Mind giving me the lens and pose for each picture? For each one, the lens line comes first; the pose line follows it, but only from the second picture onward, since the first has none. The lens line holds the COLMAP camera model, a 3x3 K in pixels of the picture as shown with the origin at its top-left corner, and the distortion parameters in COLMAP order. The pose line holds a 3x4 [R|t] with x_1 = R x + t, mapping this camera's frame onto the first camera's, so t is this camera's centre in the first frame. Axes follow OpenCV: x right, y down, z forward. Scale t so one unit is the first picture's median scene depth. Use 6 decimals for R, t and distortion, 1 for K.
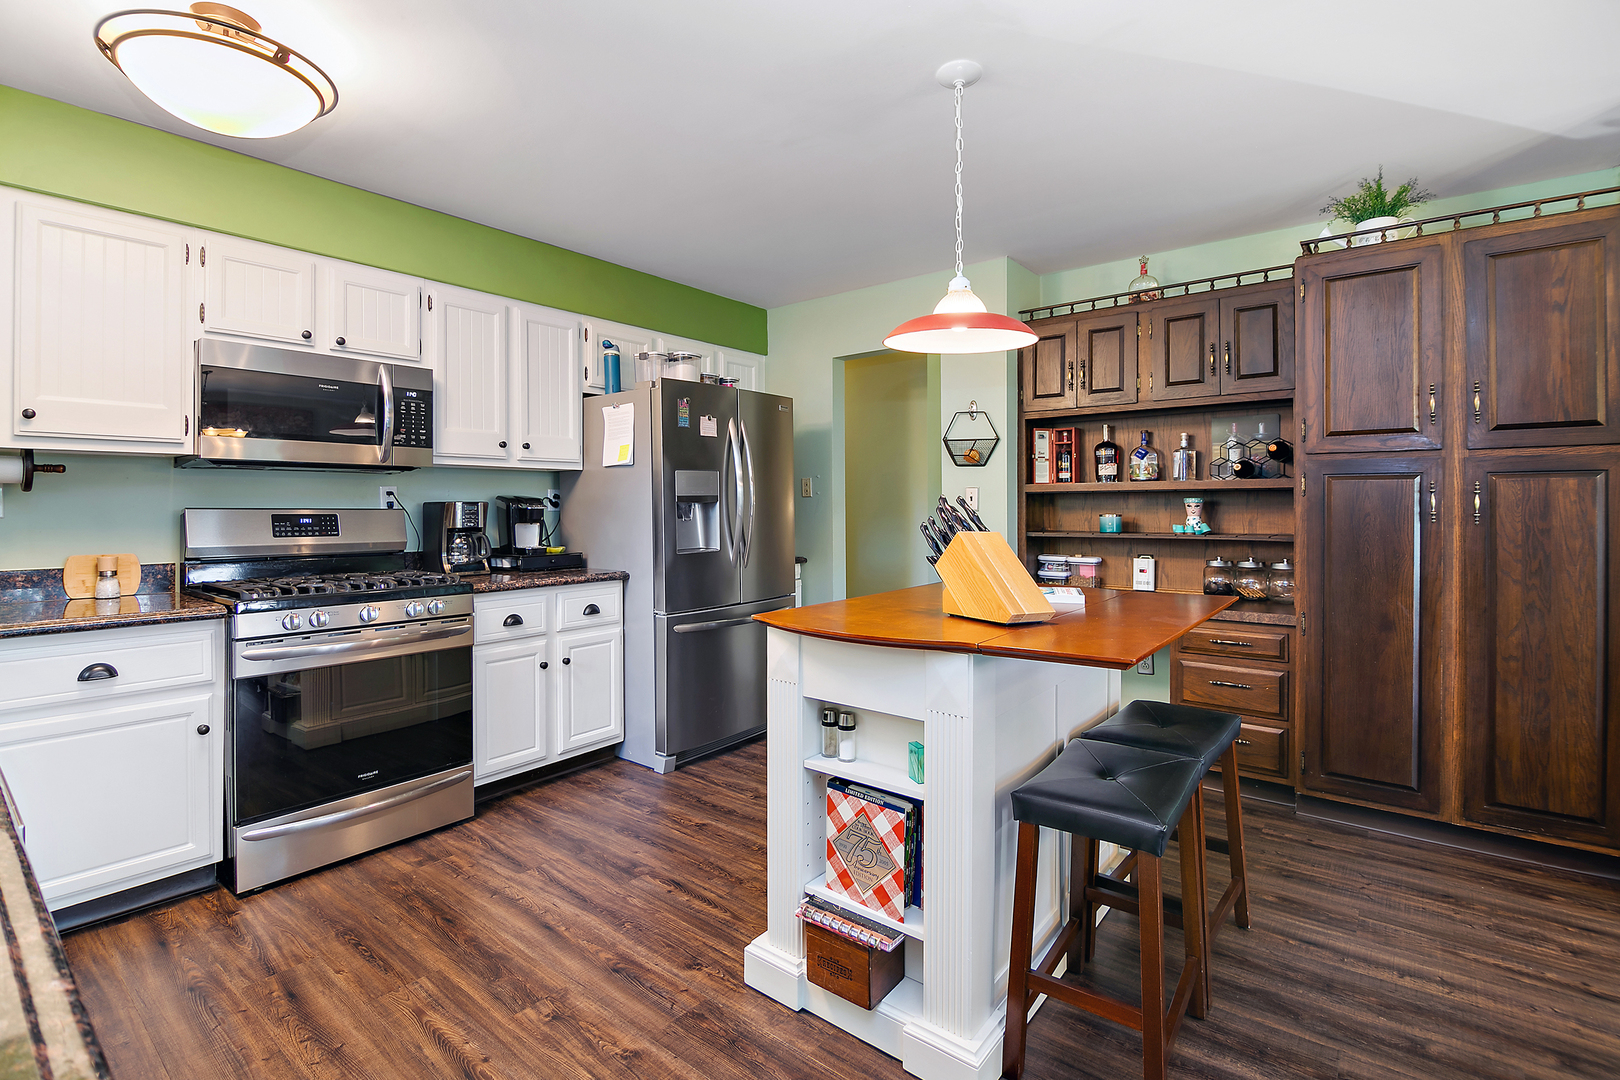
lens RADIAL K [[752.2, 0, 810.6], [0, 752.2, 504.4], [0, 0, 1]] dist [-0.000342, -0.010262]
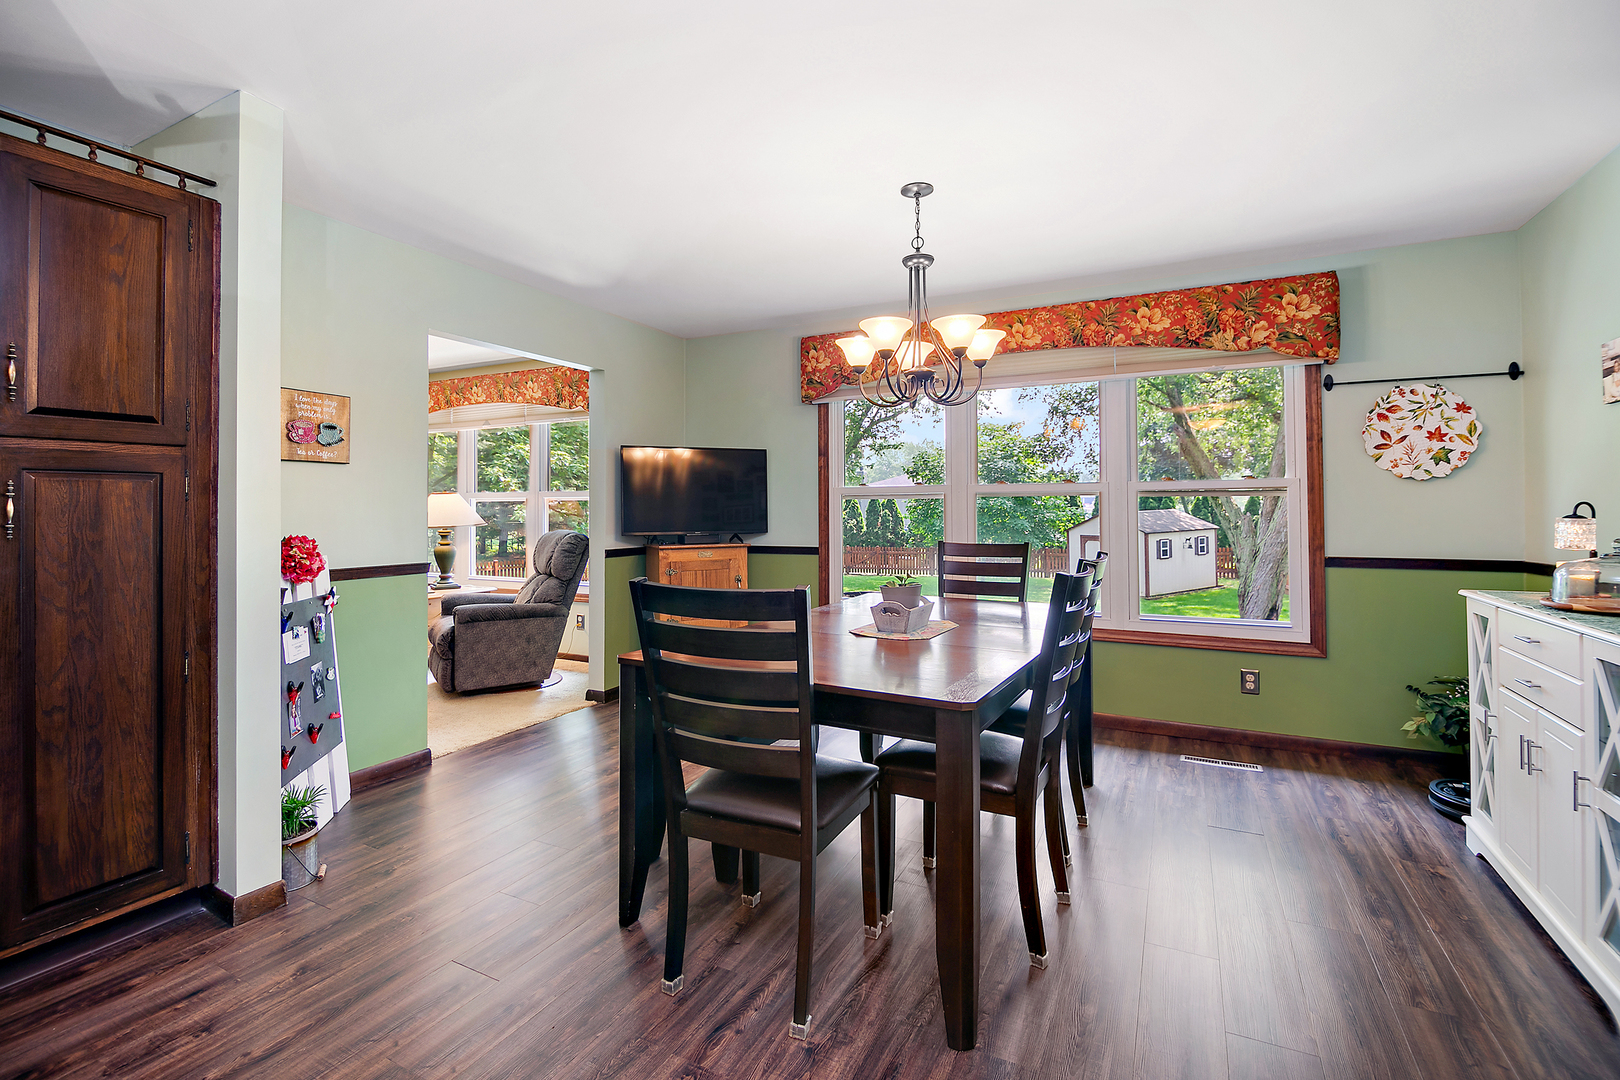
lens RADIAL K [[730.9, 0, 810.9], [0, 730.9, 496.9], [0, 0, 1]] dist [0.000589, -0.008141]
pose [[-0.194899, 0.018233, 0.980654, 0.045990], [0.005155, 0.999832, -0.017565, 0.002251], [-0.980810, 0.001632, -0.194960, 0.379288]]
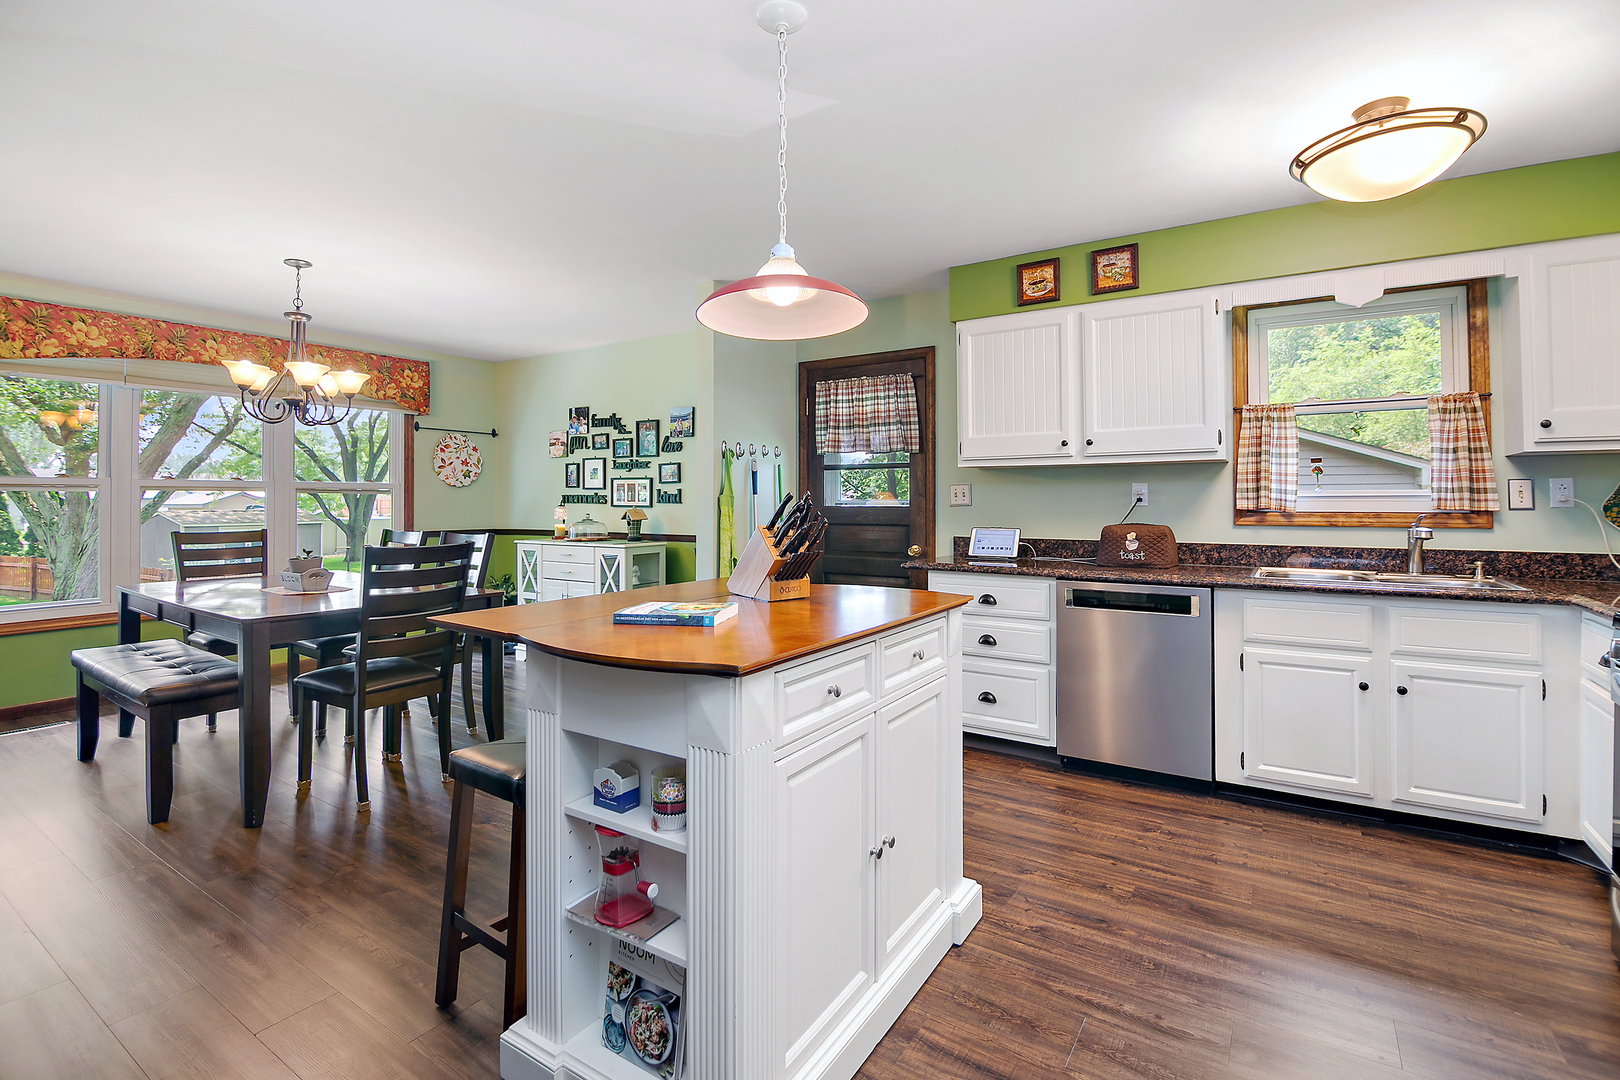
lens RADIAL K [[730.9, 0, 810.9], [0, 730.9, 496.9], [0, 0, 1]] dist [0.000589, -0.008141]
pose [[-0.994957, 0.002778, -0.100265, 0.292947], [0.003116, 0.999990, -0.003214, -0.002899], [0.100255, -0.003510, -0.994956, 2.166337]]
